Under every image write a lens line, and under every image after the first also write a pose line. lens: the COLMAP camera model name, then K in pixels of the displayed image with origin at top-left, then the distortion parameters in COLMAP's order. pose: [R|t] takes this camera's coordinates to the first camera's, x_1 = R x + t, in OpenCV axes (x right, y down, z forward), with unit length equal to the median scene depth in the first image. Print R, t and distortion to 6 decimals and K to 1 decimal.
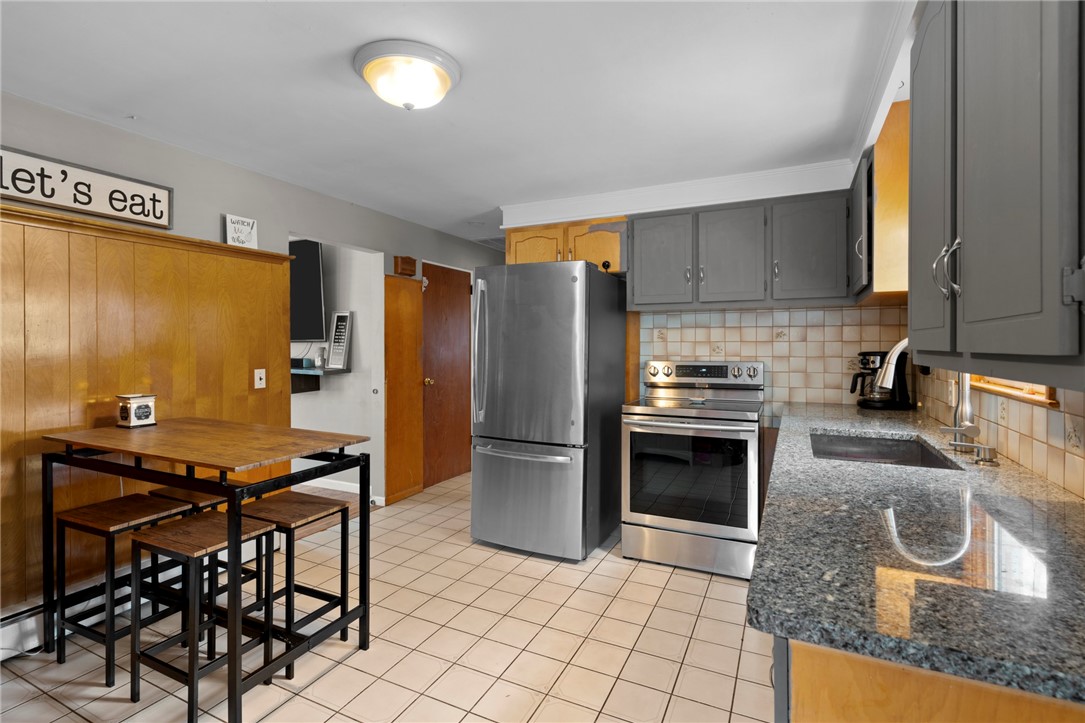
lens RADIAL K [[517.9, 0, 529.5], [0, 517.9, 343.8], [0, 0, 1]] dist [0.001878, 0.001181]
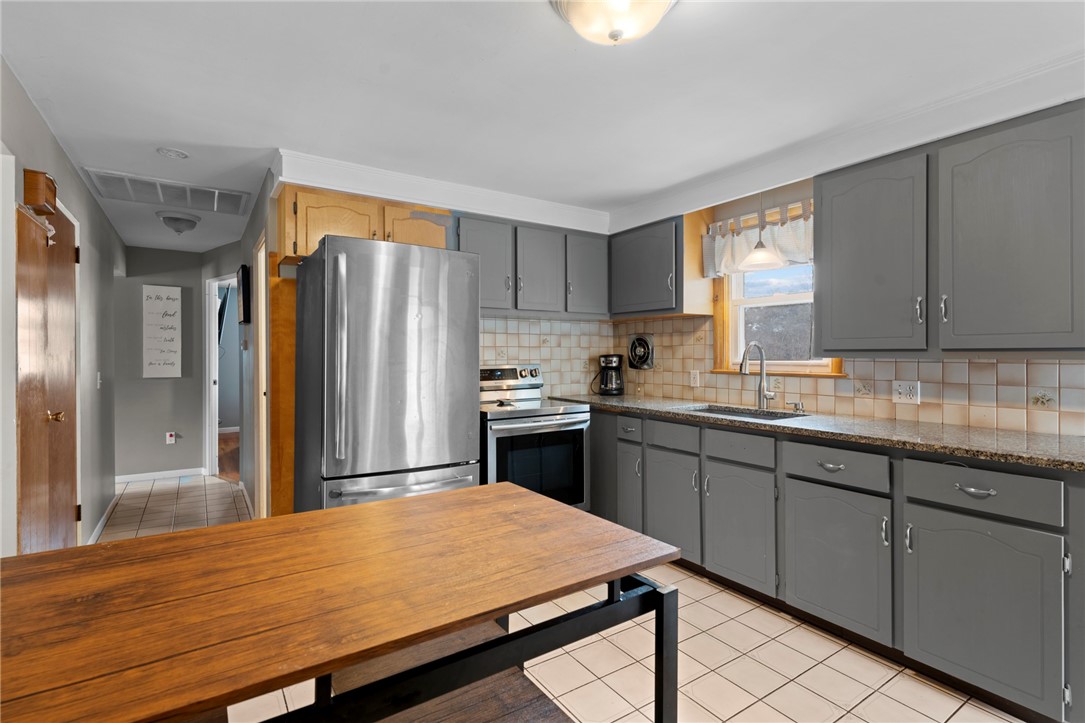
lens RADIAL K [[517.9, 0, 541.1], [0, 517.9, 355.7], [0, 0, 1]] dist [0.001878, 0.001181]
pose [[0.492344, -0.006188, 0.870379, -0.572170], [-0.000194, 0.999974, 0.007220, 0.007458], [-0.870401, -0.003723, 0.492329, 0.418464]]
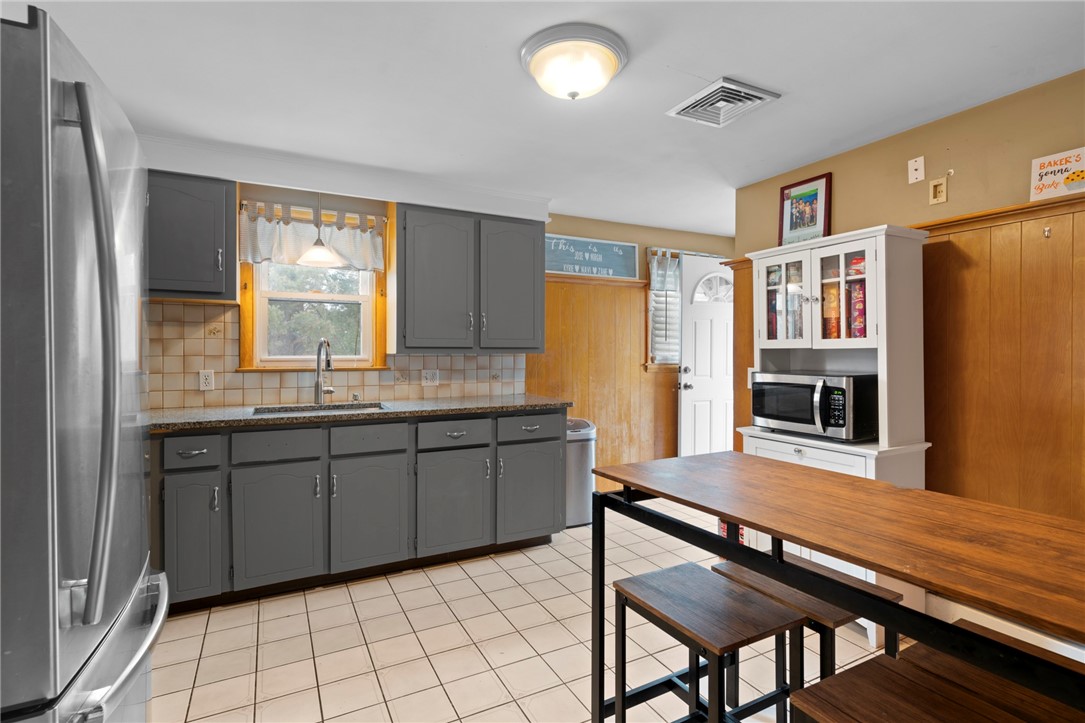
lens RADIAL K [[517.9, 0, 540.3], [0, 517.9, 356.0], [0, 0, 1]] dist [0.001878, 0.001181]
pose [[-0.814174, -0.010044, 0.580534, -0.441504], [-0.004854, 0.999933, 0.010492, 0.009706], [-0.580600, 0.005724, -0.814169, 1.074737]]
